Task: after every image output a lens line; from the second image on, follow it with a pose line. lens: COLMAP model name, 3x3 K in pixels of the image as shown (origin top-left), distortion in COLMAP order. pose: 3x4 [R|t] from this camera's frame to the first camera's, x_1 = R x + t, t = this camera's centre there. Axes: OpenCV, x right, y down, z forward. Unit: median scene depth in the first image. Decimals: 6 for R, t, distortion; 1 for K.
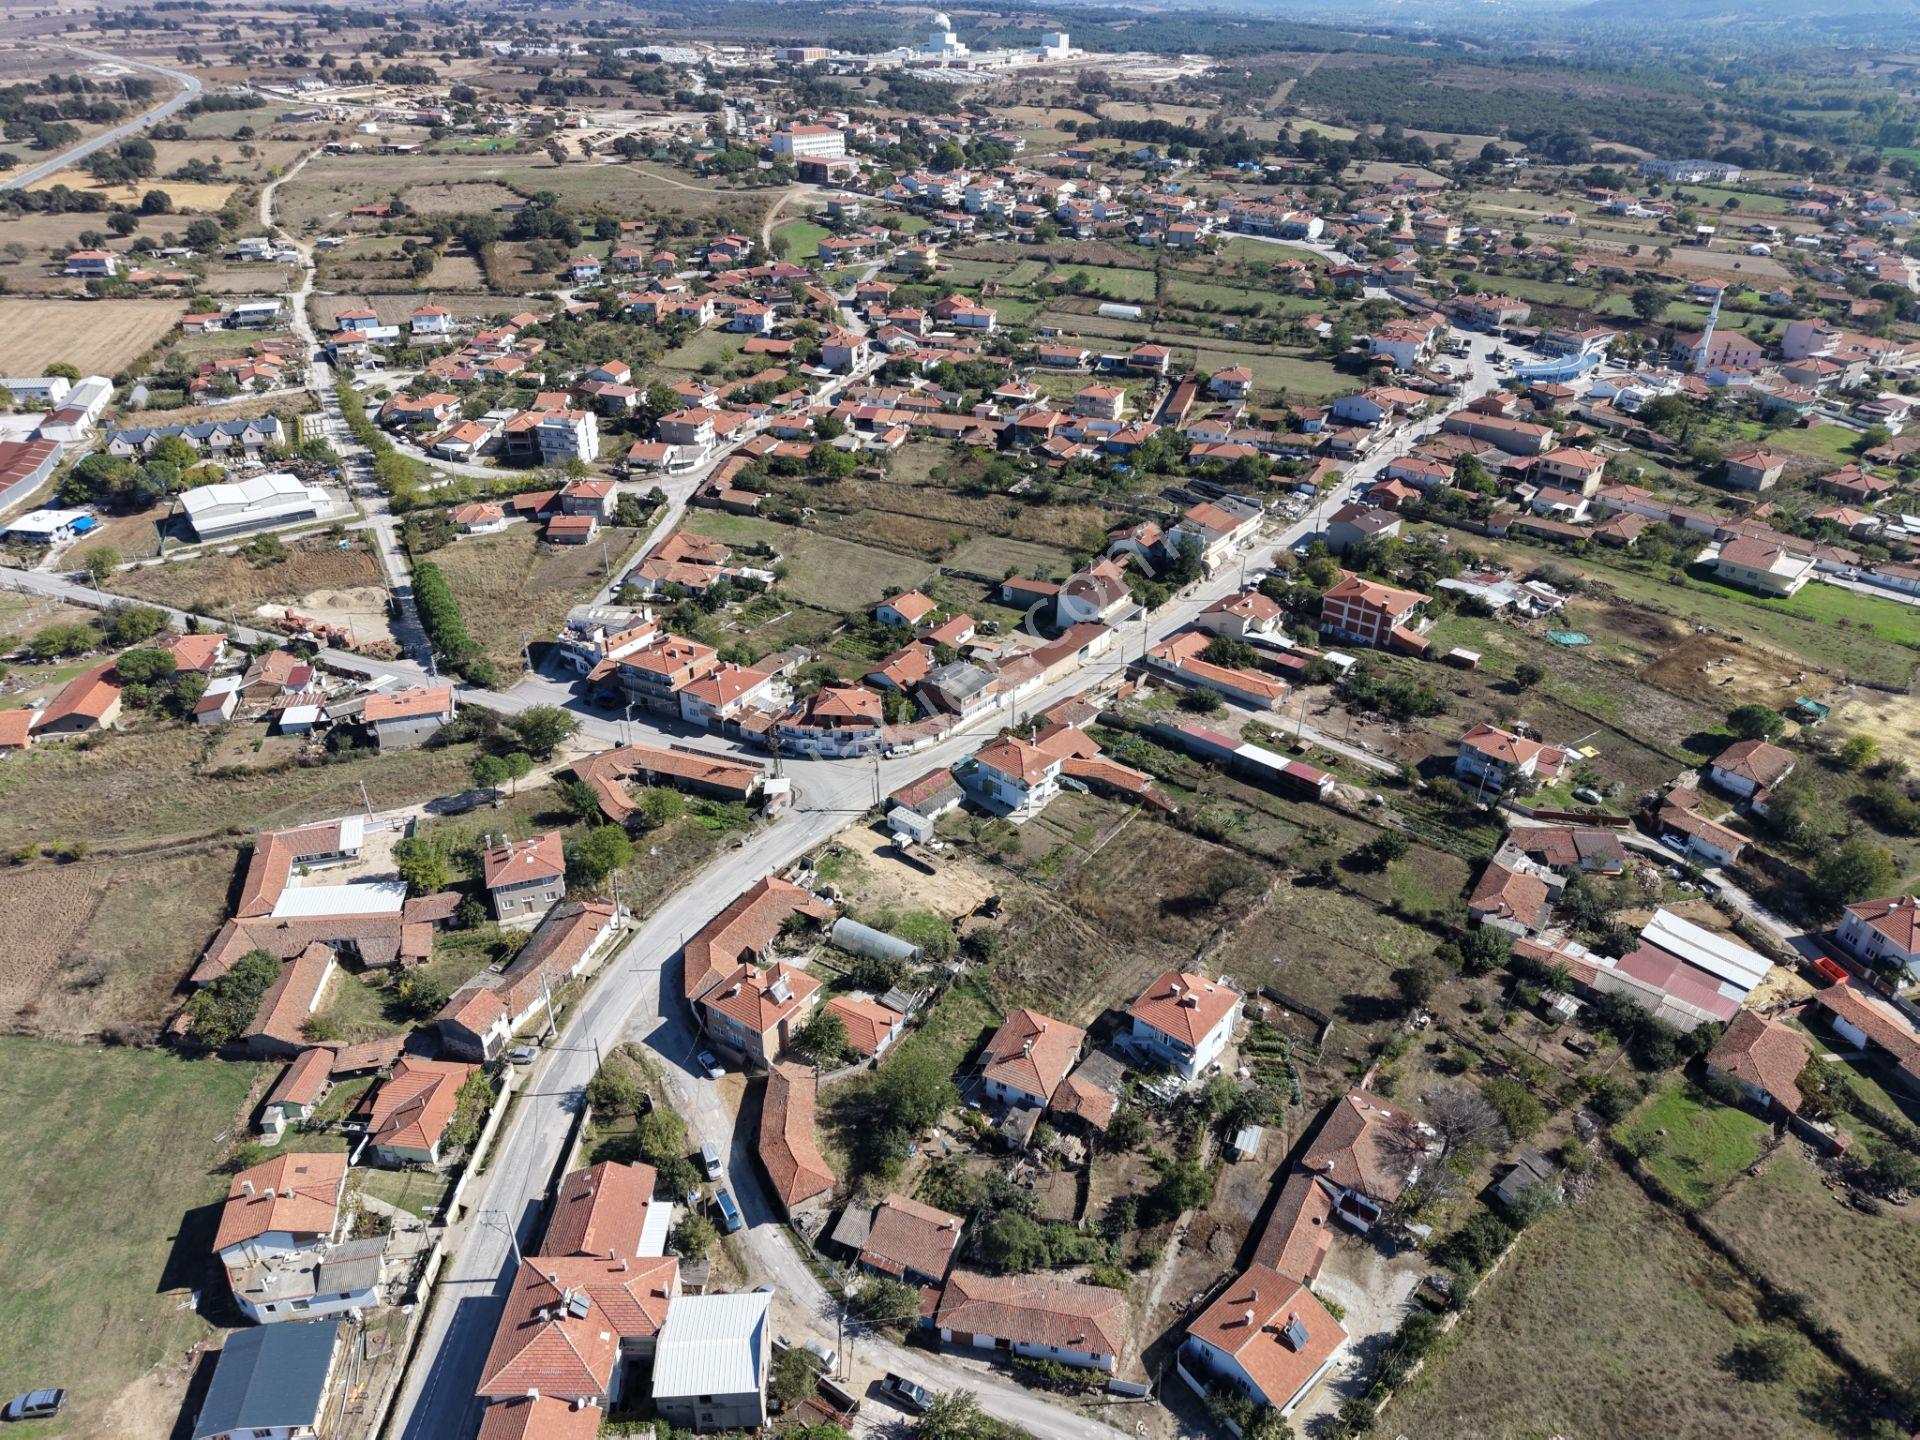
lens RADIAL K [[1286.0, 0, 954.0], [0, 1286.0, 712.8], [0, 0, 1]] dist [0.047639, -0.051417]
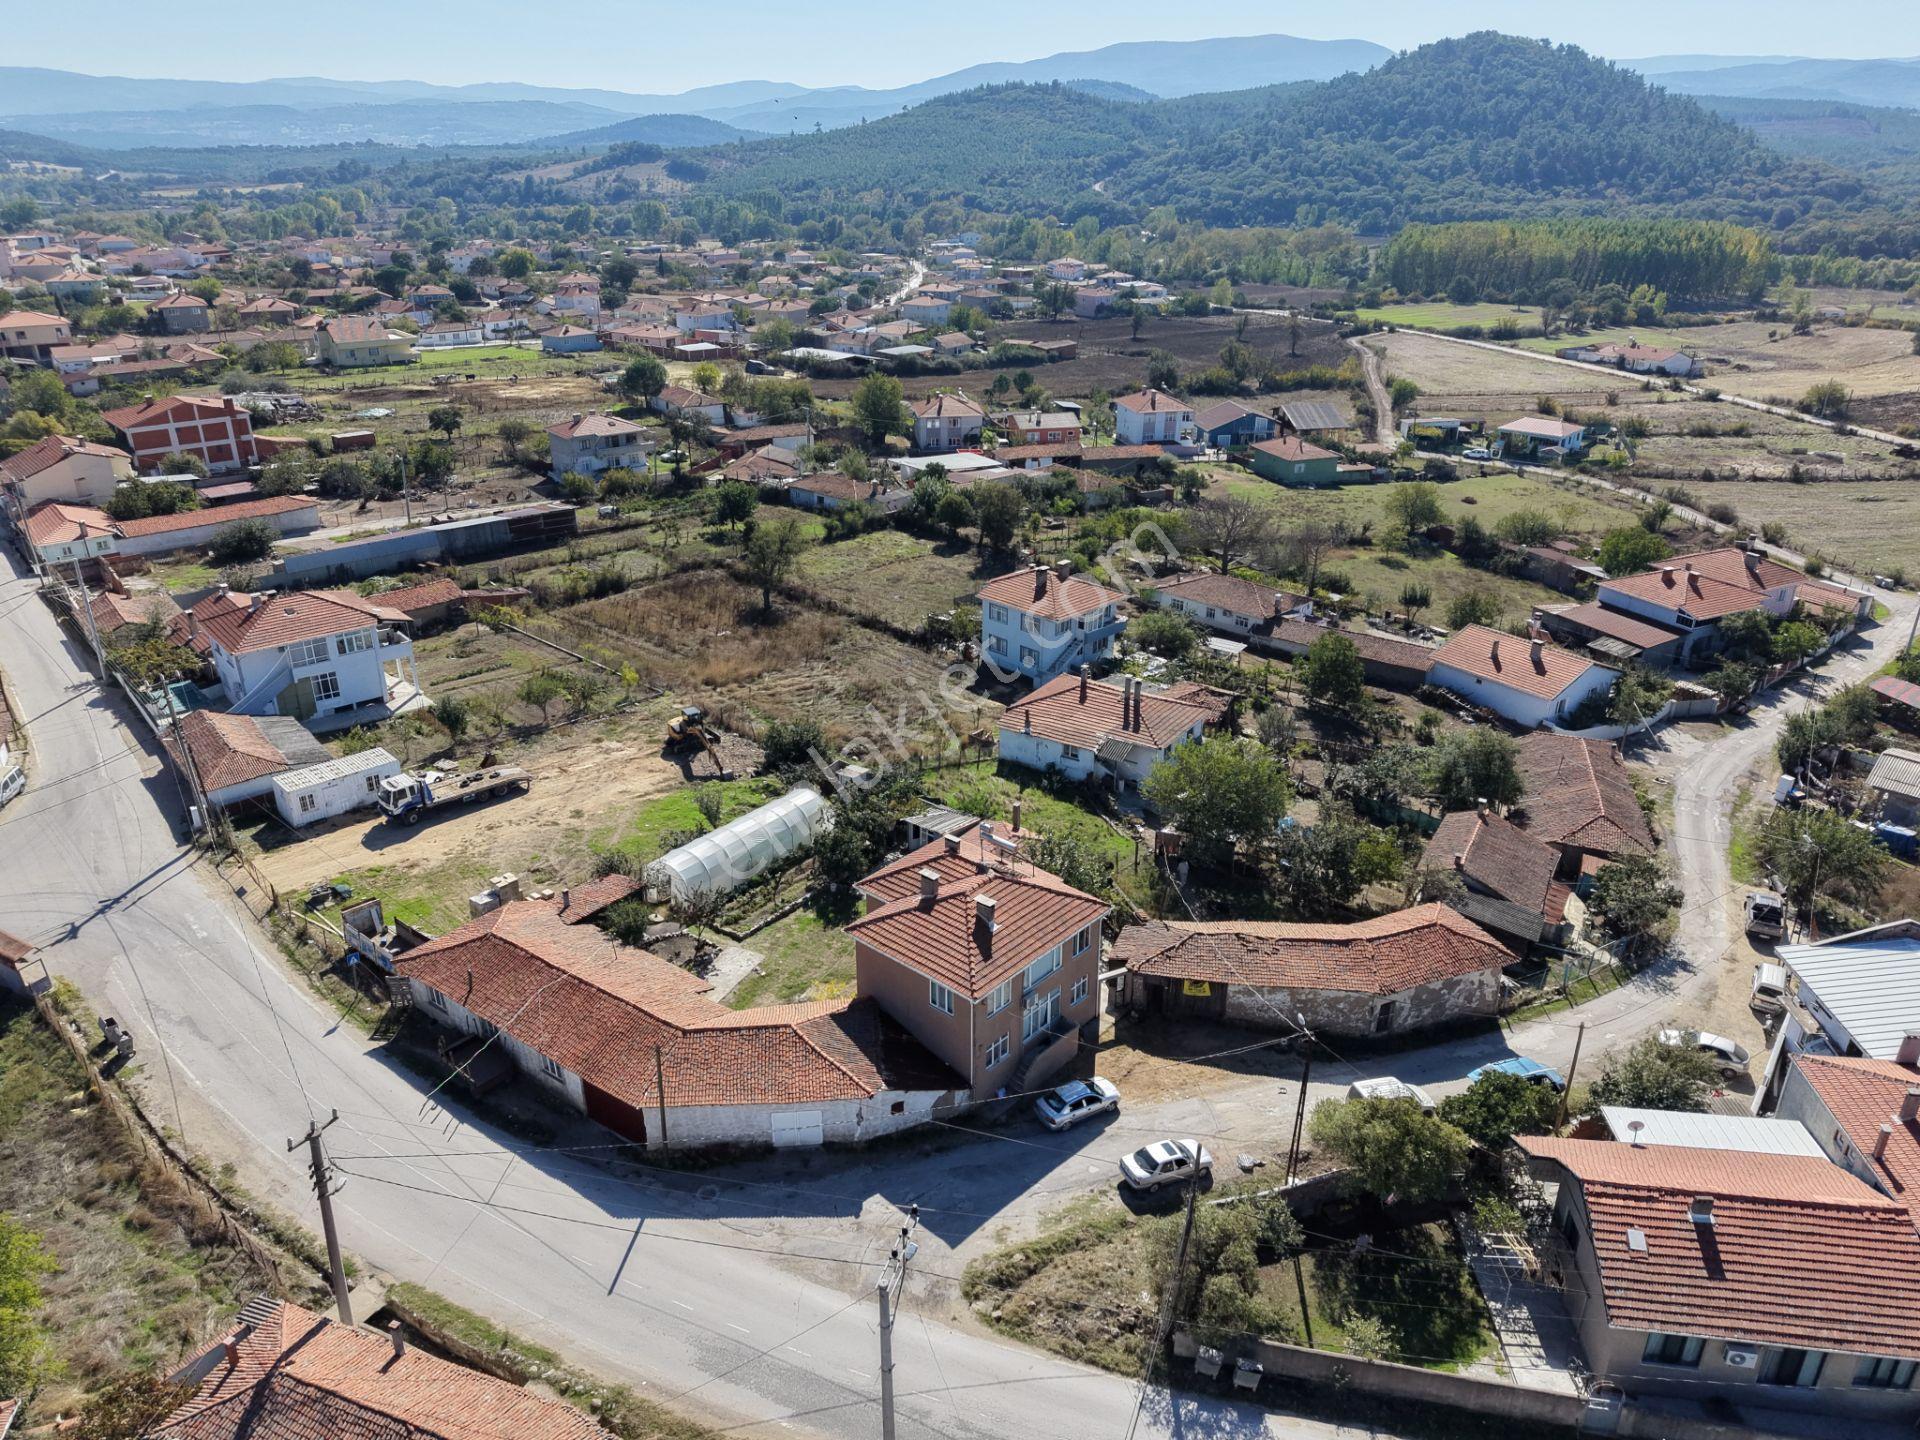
lens RADIAL K [[1303.4, 0, 957.8], [0, 1303.4, 732.2], [0, 0, 1]] dist [0.047736, -0.063036]
pose [[0.121343, -0.413122, 0.902555, -0.415311], [0.489083, 0.816121, 0.307804, 0.042967], [-0.863755, 0.404075, 0.301081, 0.738234]]
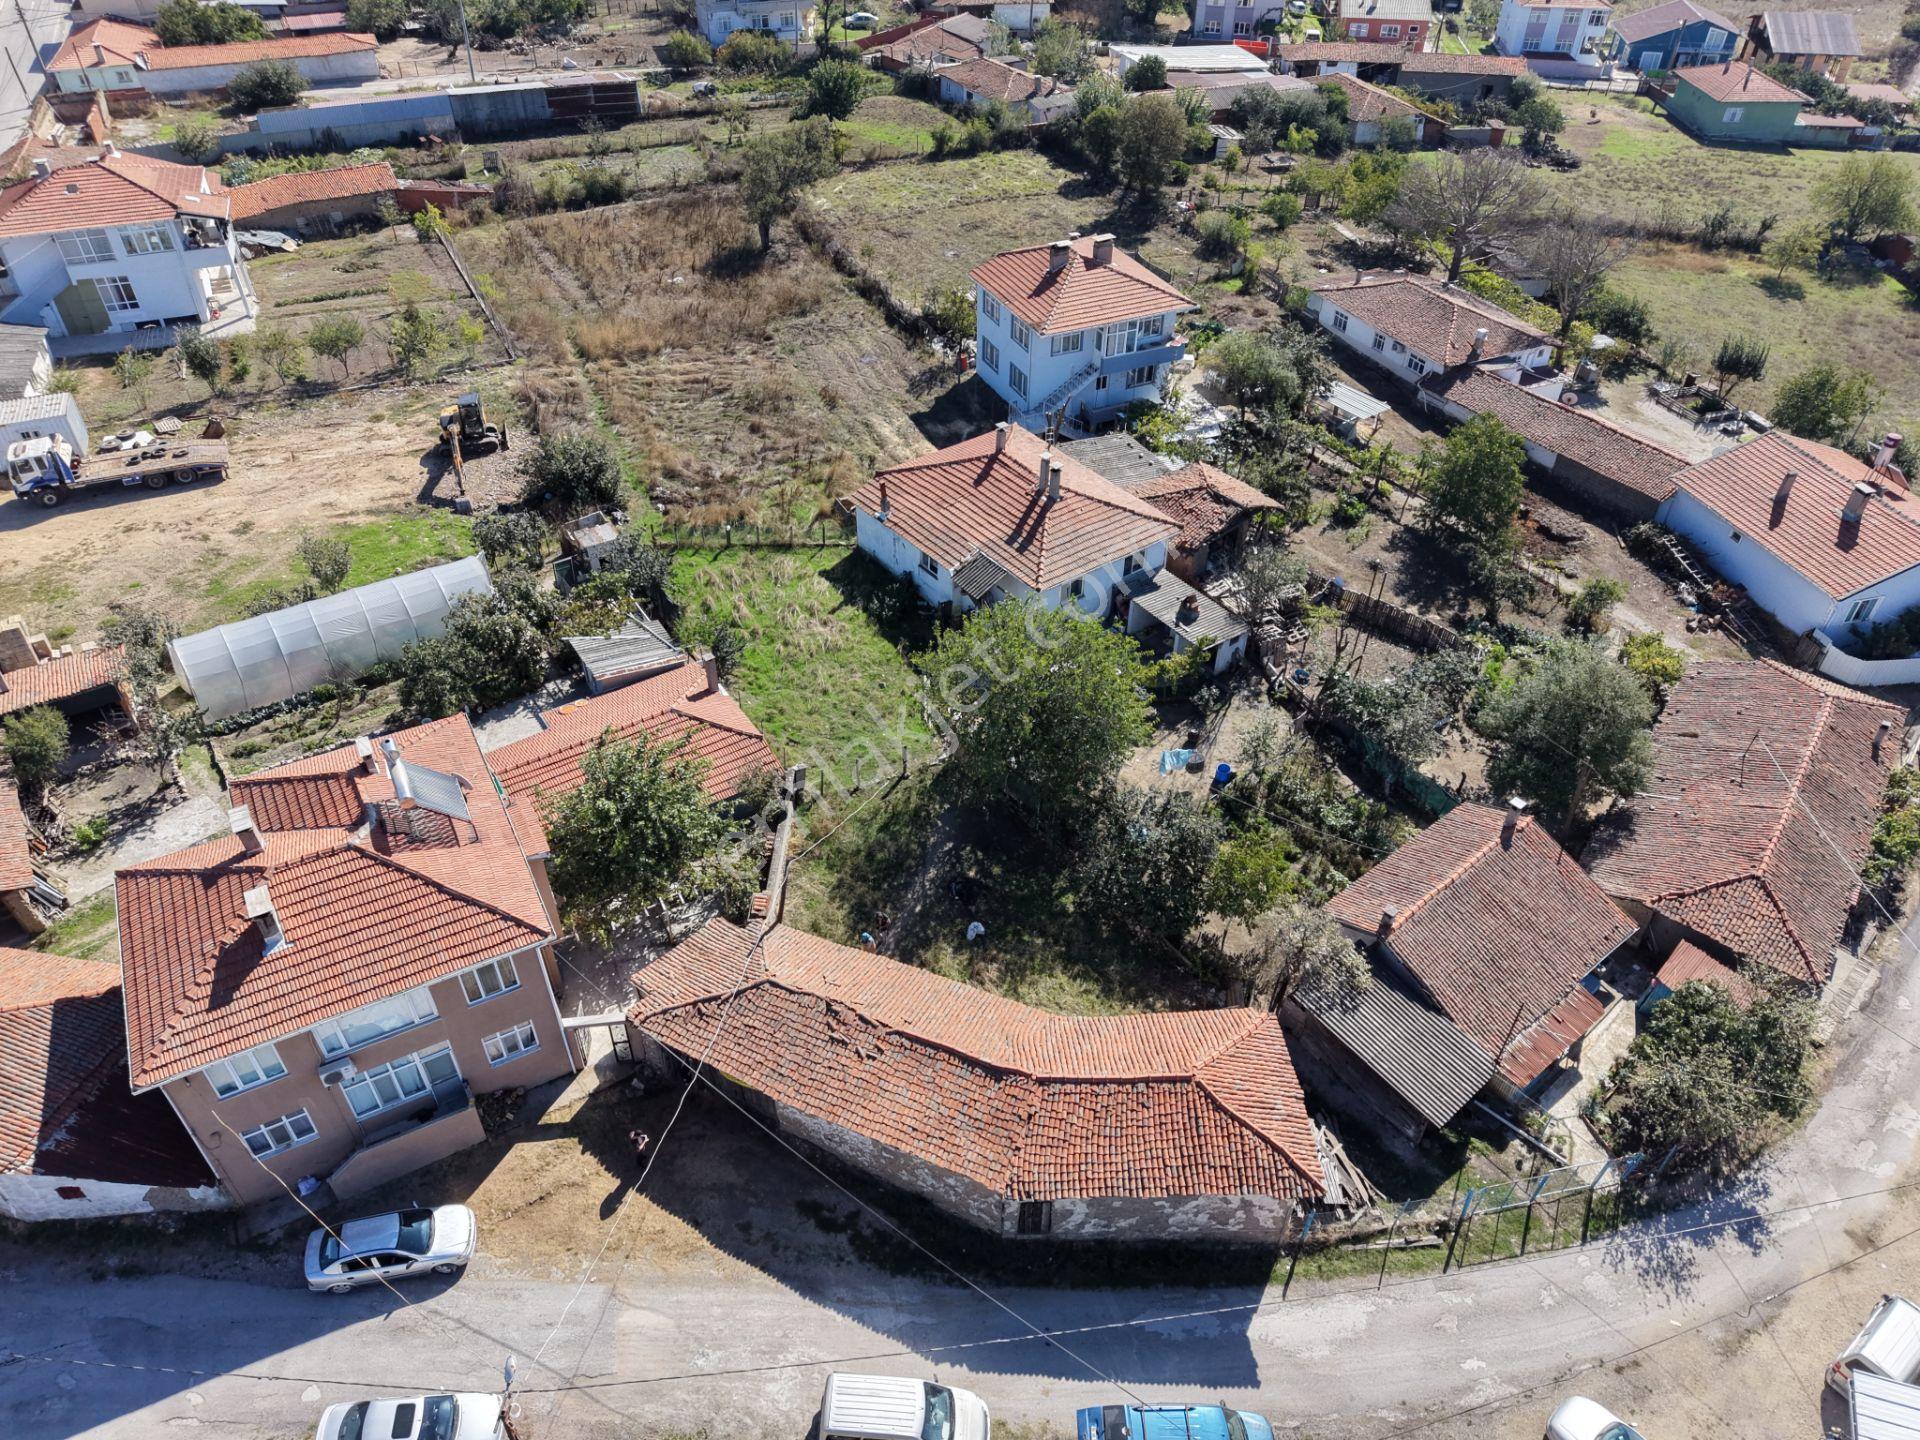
lens RADIAL K [[1303.4, 0, 957.8], [0, 1303.4, 732.2], [0, 0, 1]] dist [0.047736, -0.063036]
pose [[0.449630, -0.581957, 0.677613, -0.208376], [0.440299, 0.804456, 0.398733, 0.130227], [-0.777154, 0.119070, 0.617943, 0.655271]]
